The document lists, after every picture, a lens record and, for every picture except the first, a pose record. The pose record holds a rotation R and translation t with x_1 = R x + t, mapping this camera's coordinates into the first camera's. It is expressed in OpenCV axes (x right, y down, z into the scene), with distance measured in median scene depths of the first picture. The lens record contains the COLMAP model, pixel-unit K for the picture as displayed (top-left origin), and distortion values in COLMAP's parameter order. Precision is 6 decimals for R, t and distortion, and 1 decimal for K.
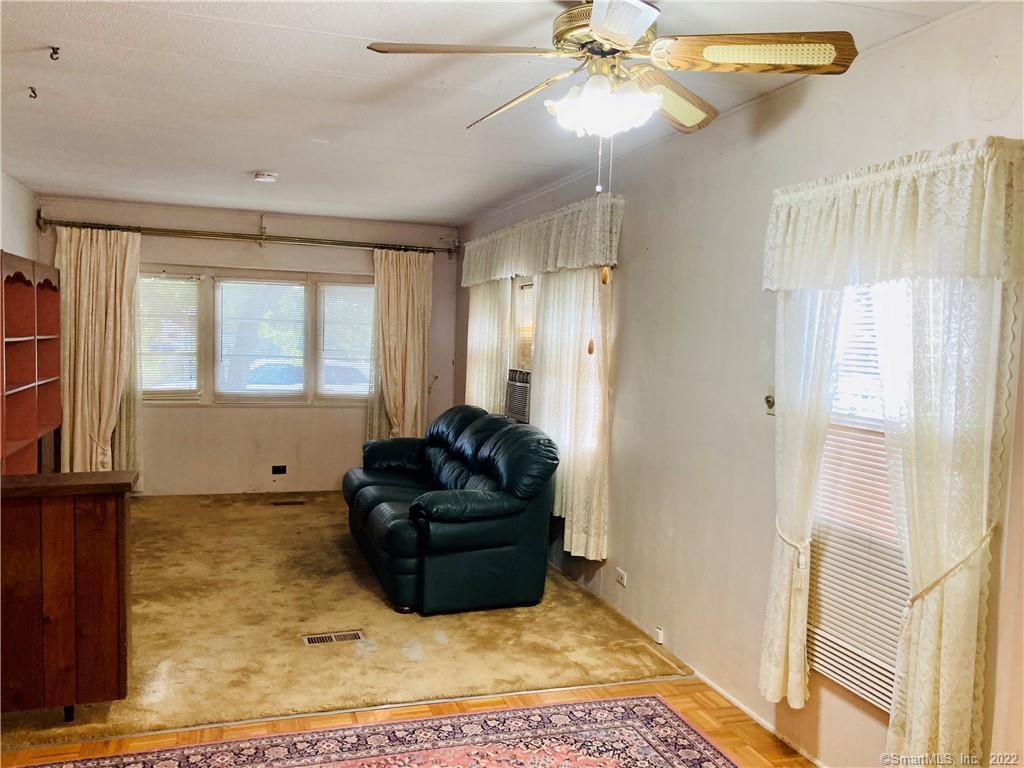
lens RADIAL K [[848.9, 0, 511.4], [0, 848.9, 391.0], [0, 0, 1]] dist [0.028898, -0.003775]
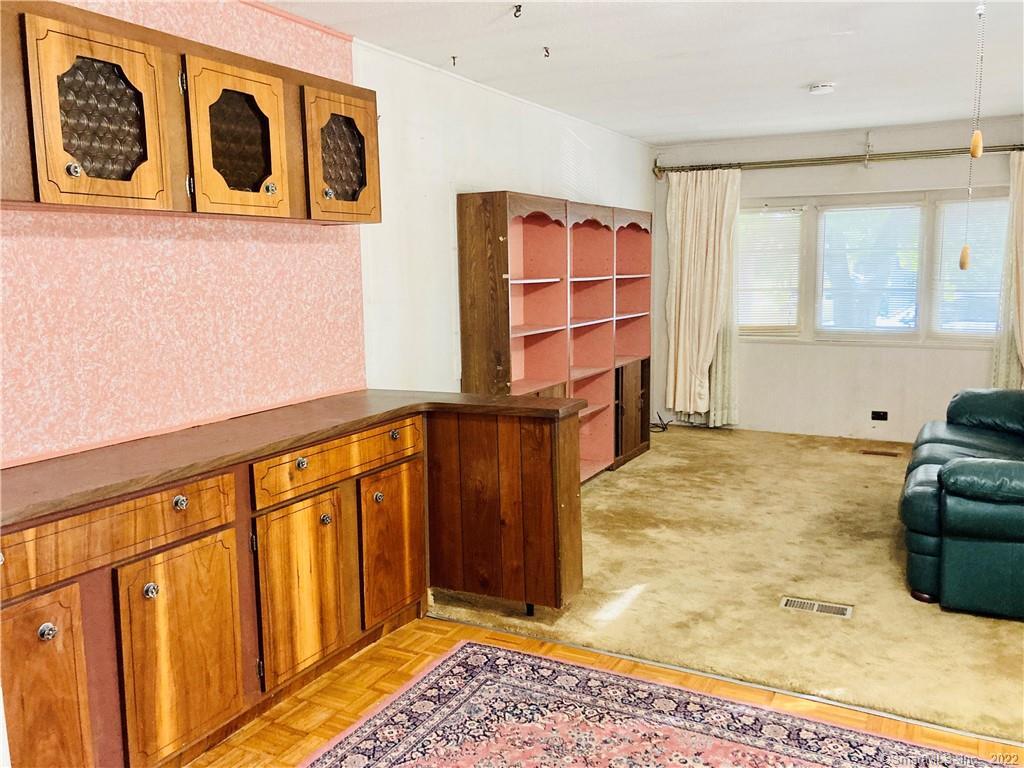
lens RADIAL K [[853.8, 0, 513.0], [0, 853.8, 375.7], [0, 0, 1]] dist [0.031513, -0.013995]
pose [[0.694075, 0.053942, -0.717879, 0.169662], [-0.015146, 0.998062, 0.060351, 0.001852], [0.719743, -0.031016, 0.693548, 0.142026]]
